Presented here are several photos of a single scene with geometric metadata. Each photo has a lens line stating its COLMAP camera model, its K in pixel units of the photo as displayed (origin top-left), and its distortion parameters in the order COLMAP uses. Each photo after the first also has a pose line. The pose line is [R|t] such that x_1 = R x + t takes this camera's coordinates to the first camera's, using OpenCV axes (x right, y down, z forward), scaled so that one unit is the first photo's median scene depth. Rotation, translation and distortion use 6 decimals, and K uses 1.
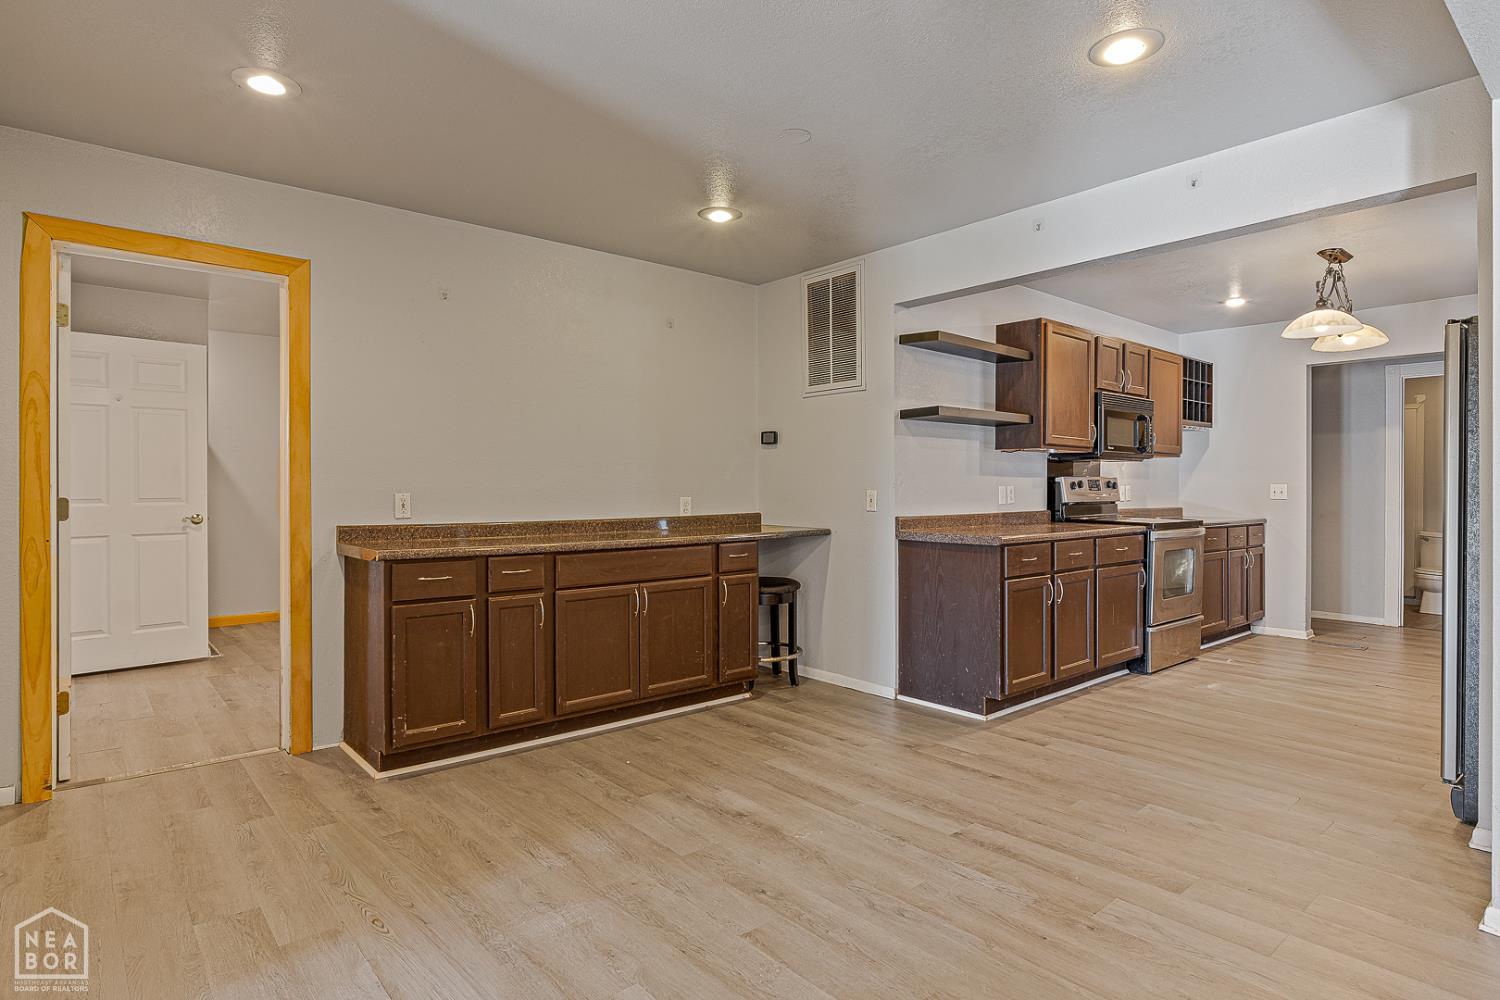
lens RADIAL K [[773.9, 0, 778.3], [0, 773.9, 489.0], [0, 0, 1]] dist [-0.004240, 0.001219]
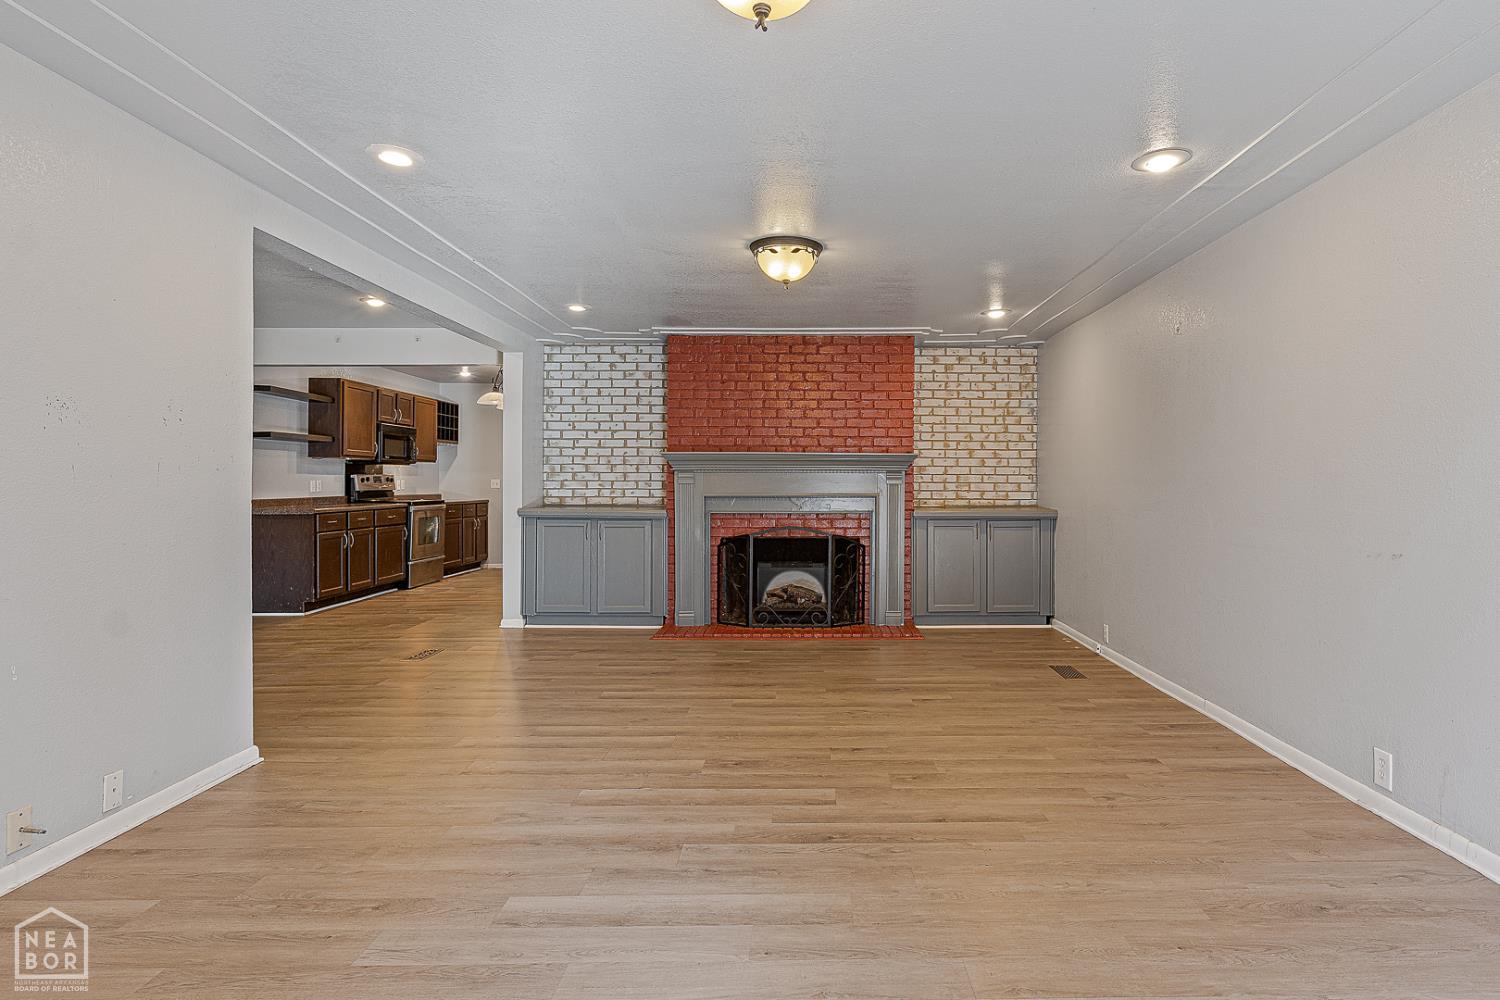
lens RADIAL K [[748.6, 0, 789.2], [0, 748.6, 482.4], [0, 0, 1]] dist [0.003573, 0.000107]
pose [[0.651931, -0.001523, 0.758277, -0.230938], [0.000821, 0.999999, 0.001303, -0.001006], [-0.758278, -0.000227, 0.651931, -0.714340]]
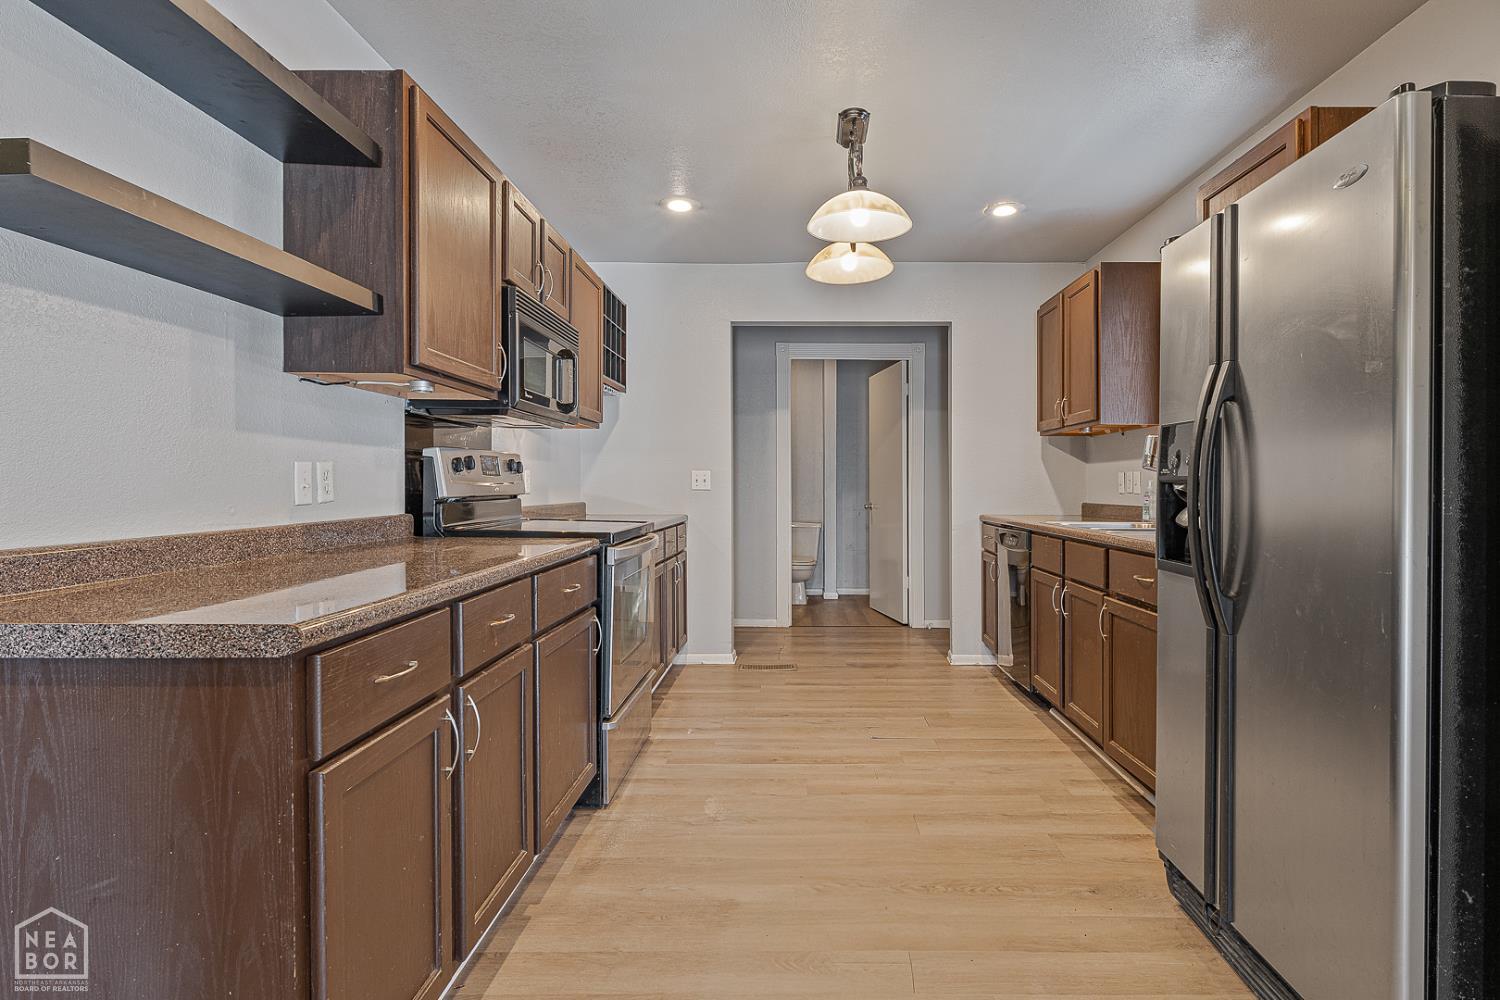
lens RADIAL K [[773.9, 0, 786.5], [0, 773.9, 490.5], [0, 0, 1]] dist [-0.004240, 0.001219]
pose [[0.667479, -0.008231, 0.744584, 0.148705], [0.001759, 0.999954, 0.009478, 0.008508], [-0.744627, -0.005017, 0.667462, 0.512191]]
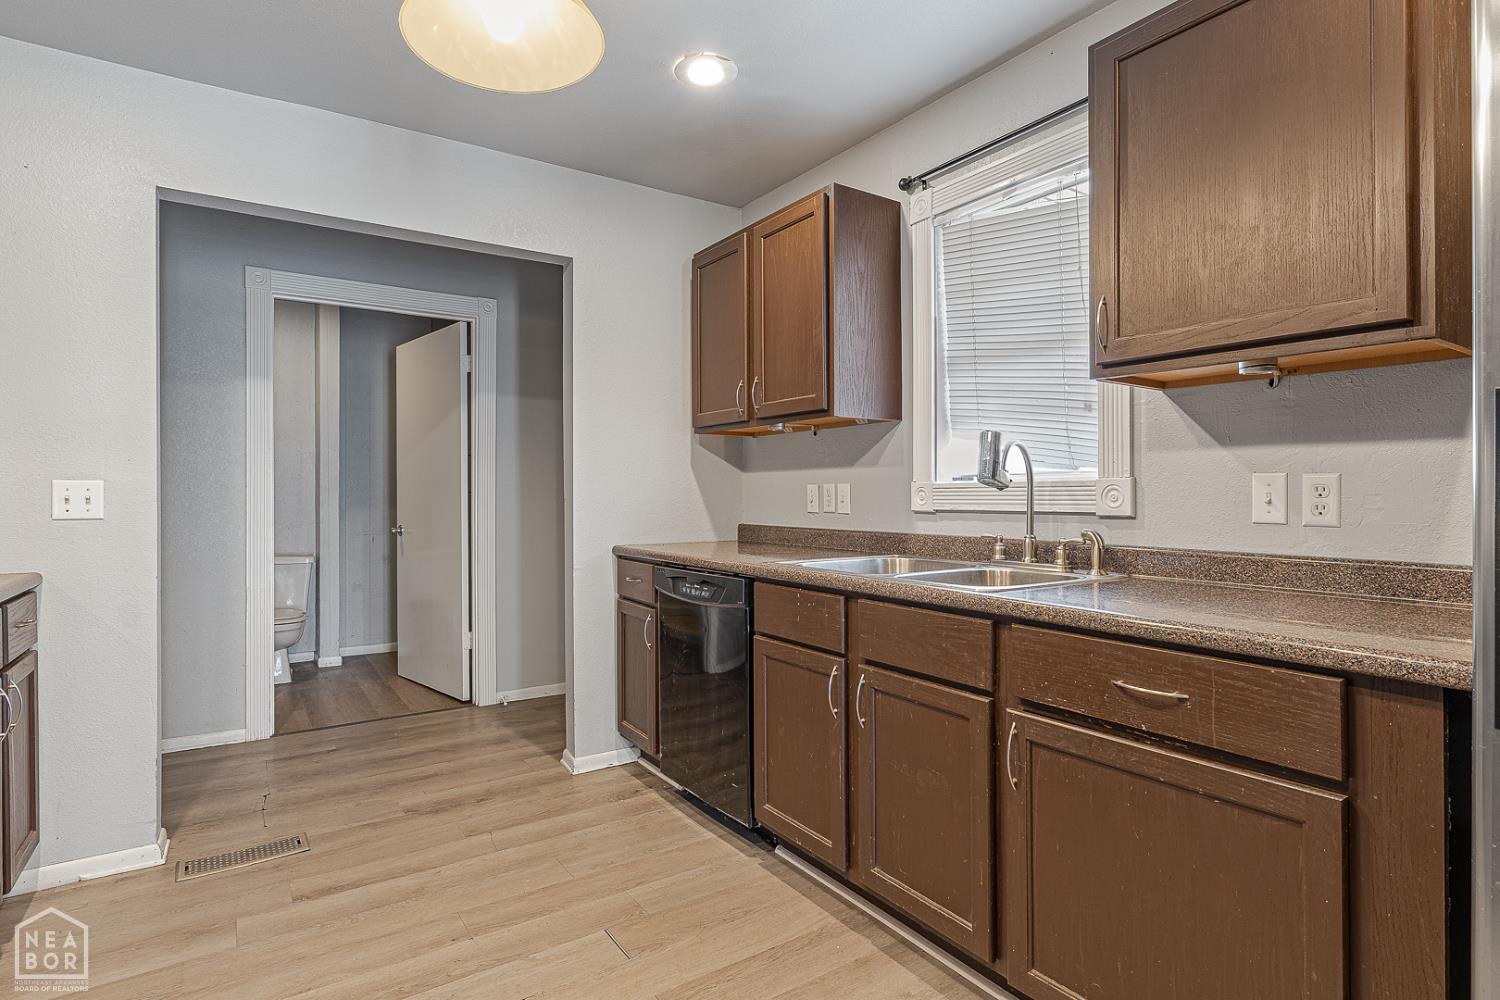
lens RADIAL K [[773.9, 0, 749.7], [0, 773.9, 484.2], [0, 0, 1]] dist [-0.004240, 0.001219]
pose [[0.132946, 0.007035, 0.991098, 0.392580], [0.005336, 0.999955, -0.007814, 0.001397], [-0.991109, 0.006328, 0.132903, 0.777104]]
